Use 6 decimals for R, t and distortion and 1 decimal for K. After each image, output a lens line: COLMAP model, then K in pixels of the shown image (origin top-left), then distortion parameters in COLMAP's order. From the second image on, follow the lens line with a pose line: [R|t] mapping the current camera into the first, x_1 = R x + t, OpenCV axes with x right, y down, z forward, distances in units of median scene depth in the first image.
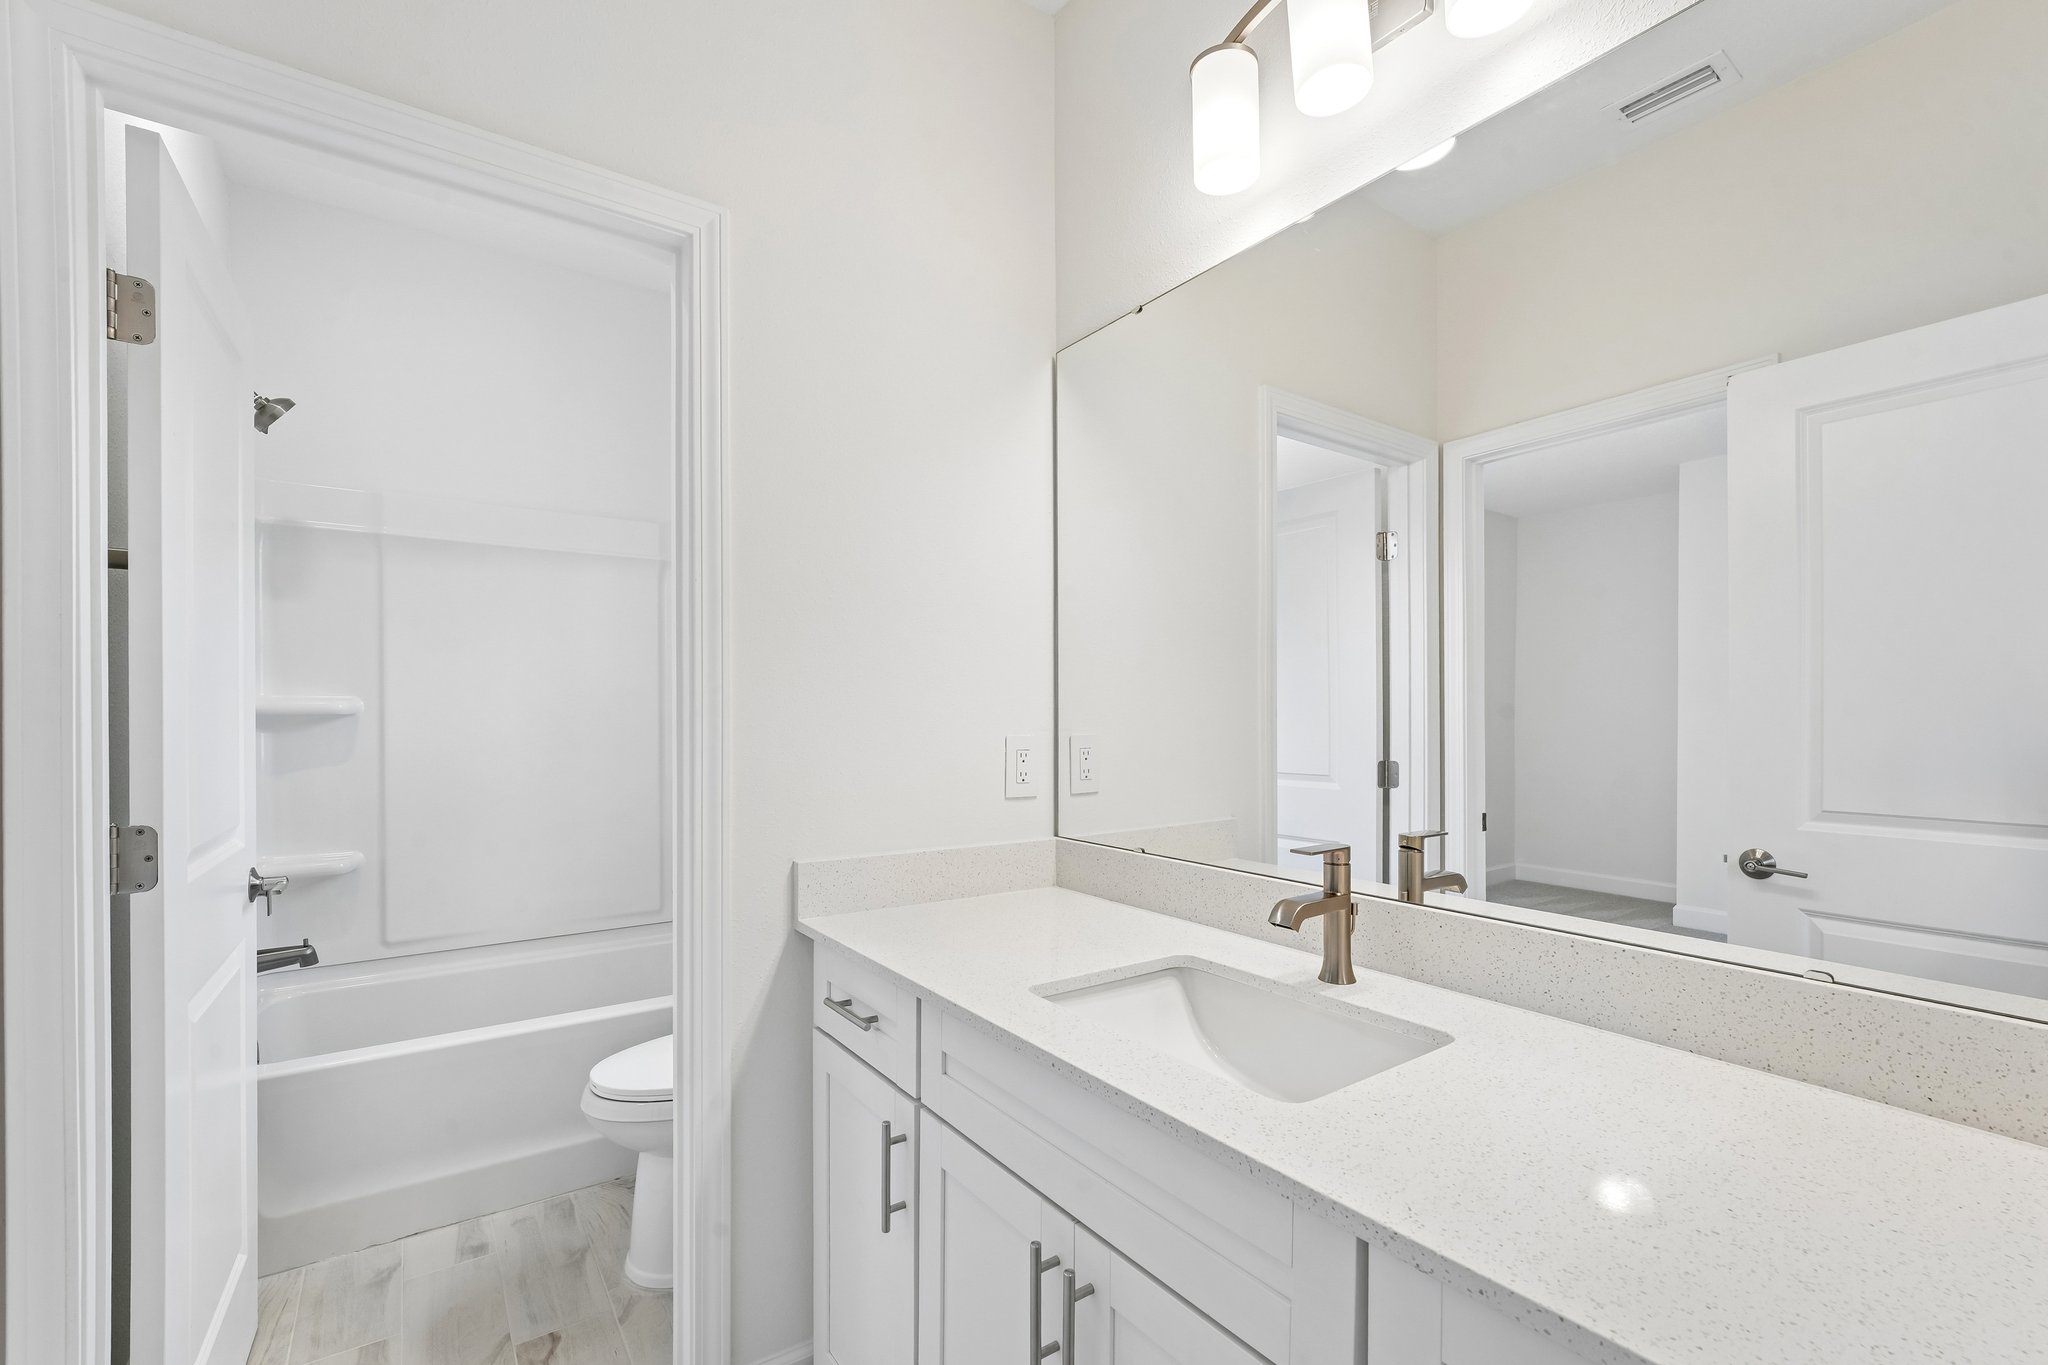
lens RADIAL K [[905.7, 0, 1020.3], [0, 905.7, 708.9], [0, 0, 1]] dist [0.000258, 0.000181]
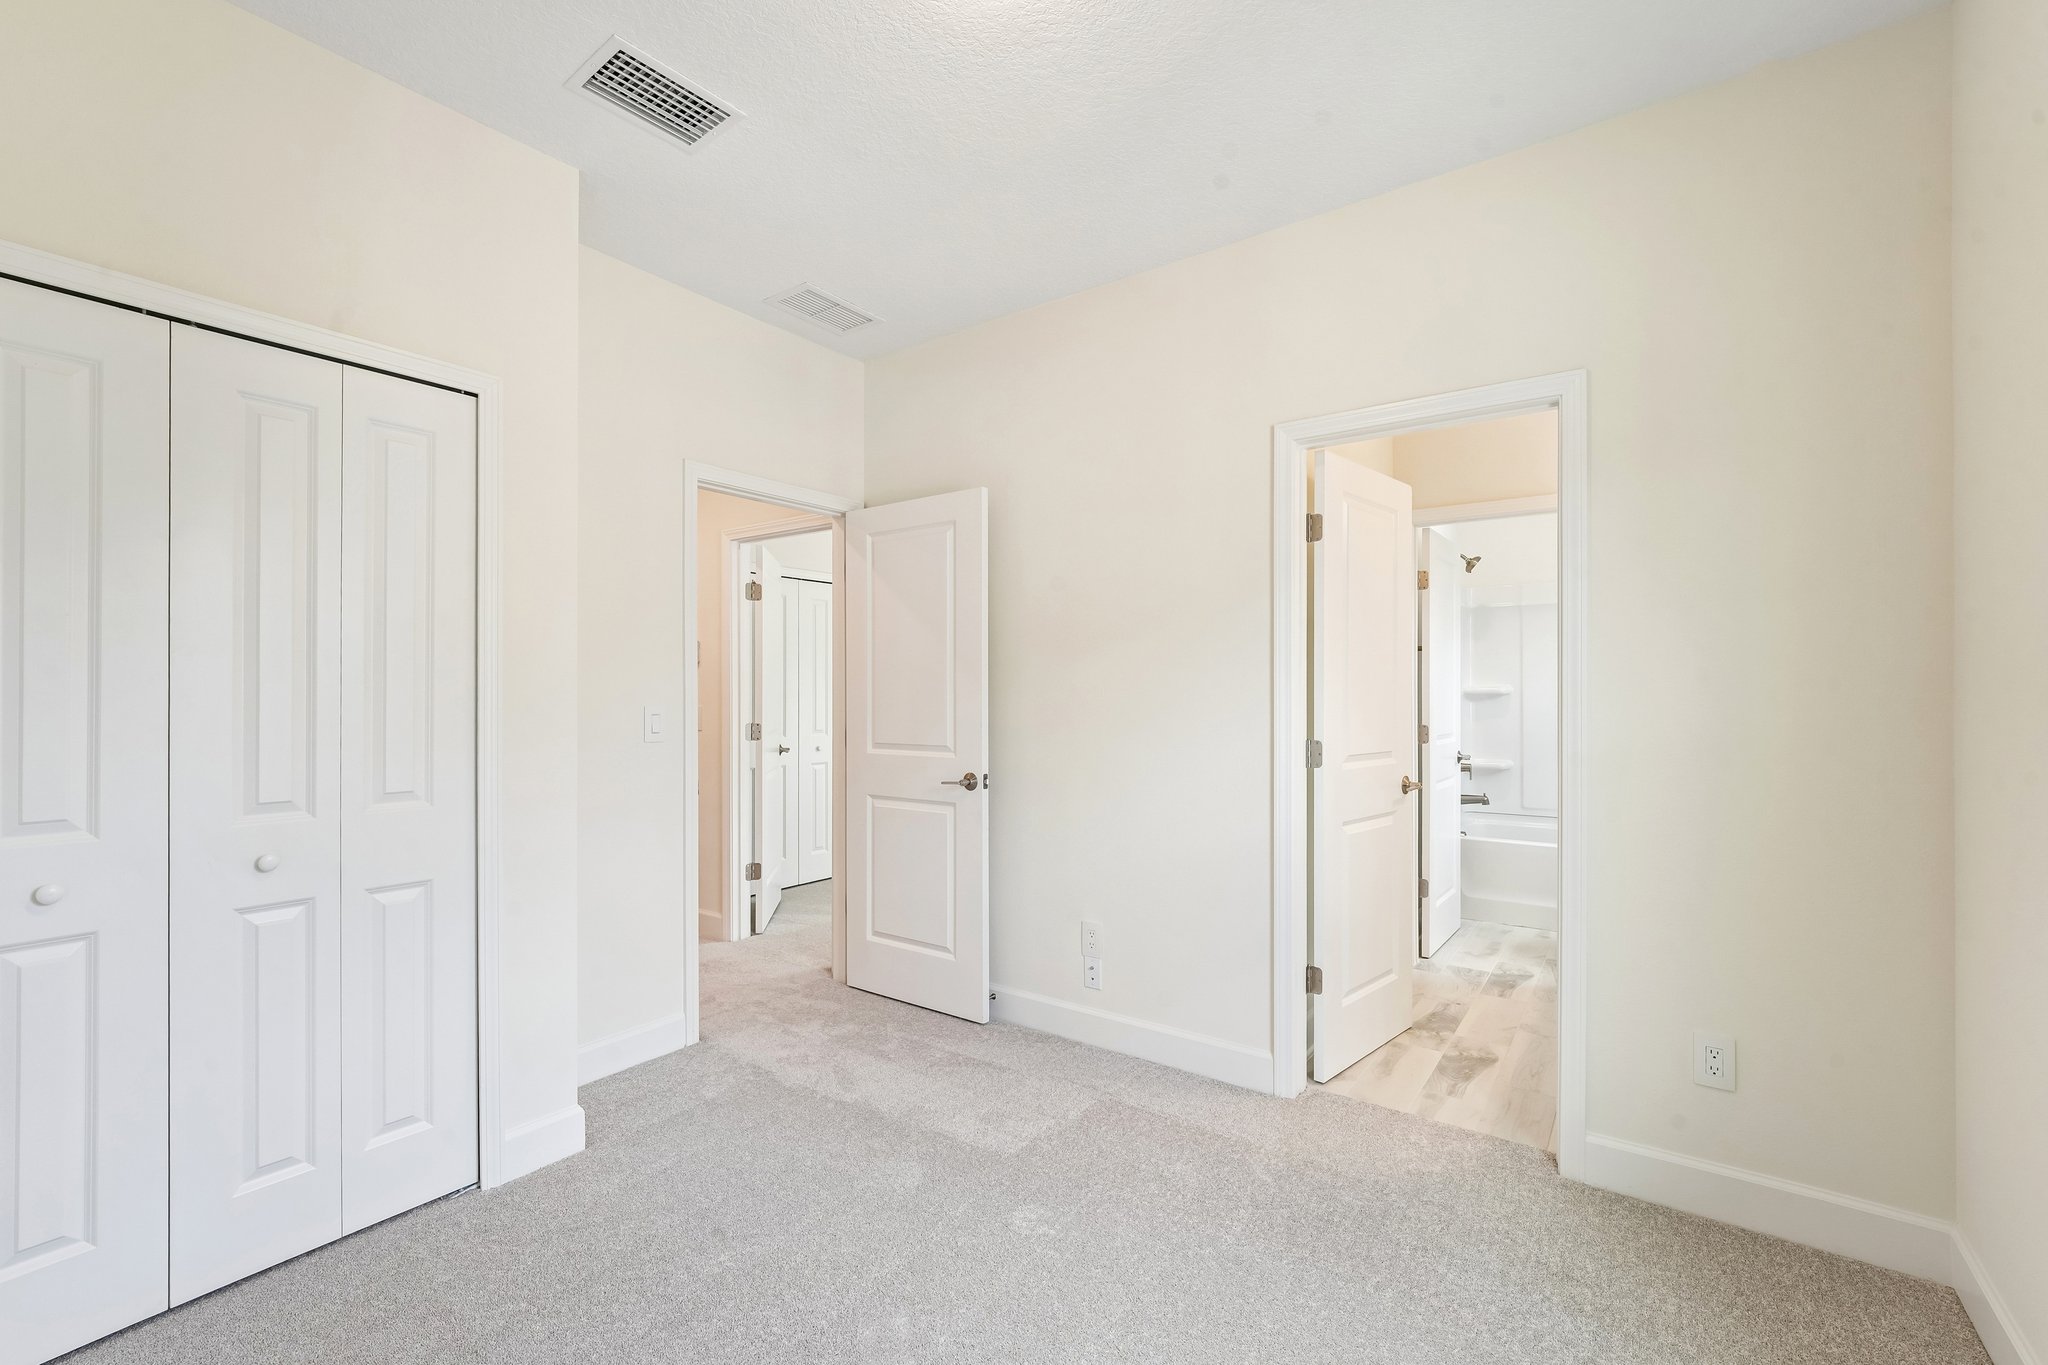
lens RADIAL K [[842.3, 0, 1024.0], [0, 842.3, 682.5], [0, 0, 1]] dist [-0.018323, 0.000271]
pose [[0.336441, -0.002772, -0.941700, 0.957432], [-0.007087, 0.999960, -0.005475, -0.002196], [0.941678, 0.008516, 0.336408, -0.950073]]
